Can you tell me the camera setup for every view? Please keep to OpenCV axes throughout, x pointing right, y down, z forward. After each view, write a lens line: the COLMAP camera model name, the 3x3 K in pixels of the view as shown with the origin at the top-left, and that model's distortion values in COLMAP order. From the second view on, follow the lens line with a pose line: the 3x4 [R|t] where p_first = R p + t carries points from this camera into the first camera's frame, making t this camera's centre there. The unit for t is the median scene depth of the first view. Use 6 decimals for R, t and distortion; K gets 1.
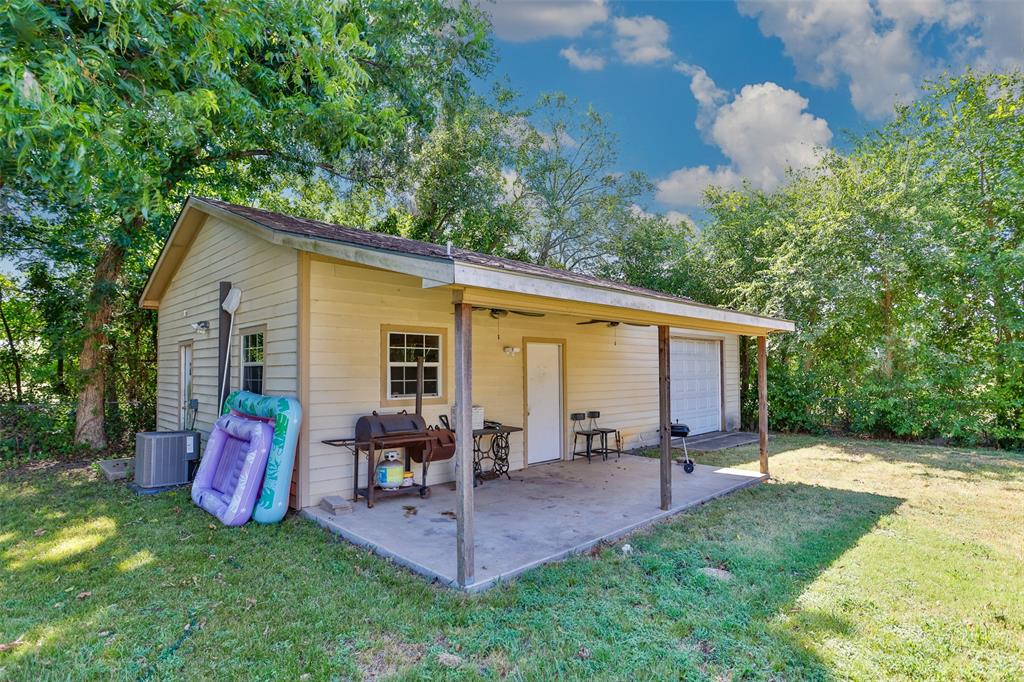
lens RADIAL K [[517.7, 0, 510.8], [0, 517.7, 357.7], [0, 0, 1]] dist [-0.001481, 0.000111]
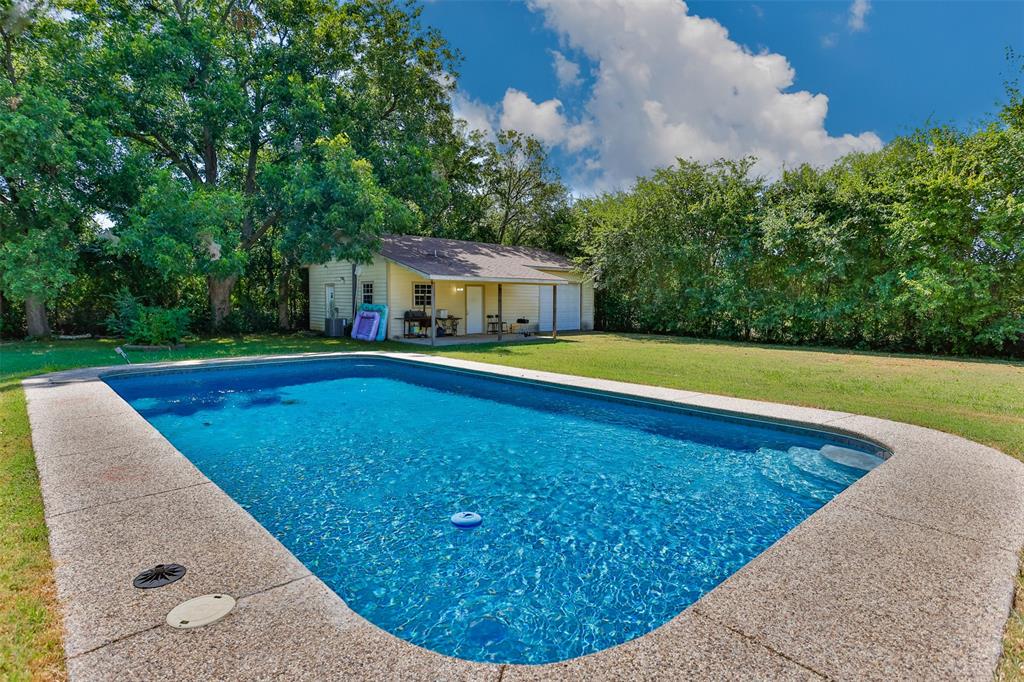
lens RADIAL K [[532.2, 0, 512.0], [0, 532.2, 341.0], [0, 0, 1]] dist [-0.000698, 0.000003]
pose [[0.999490, 0.013317, -0.029032, 0.405258], [-0.010224, 0.994505, 0.104190, -0.045895], [0.030260, -0.103840, 0.994134, -1.990289]]
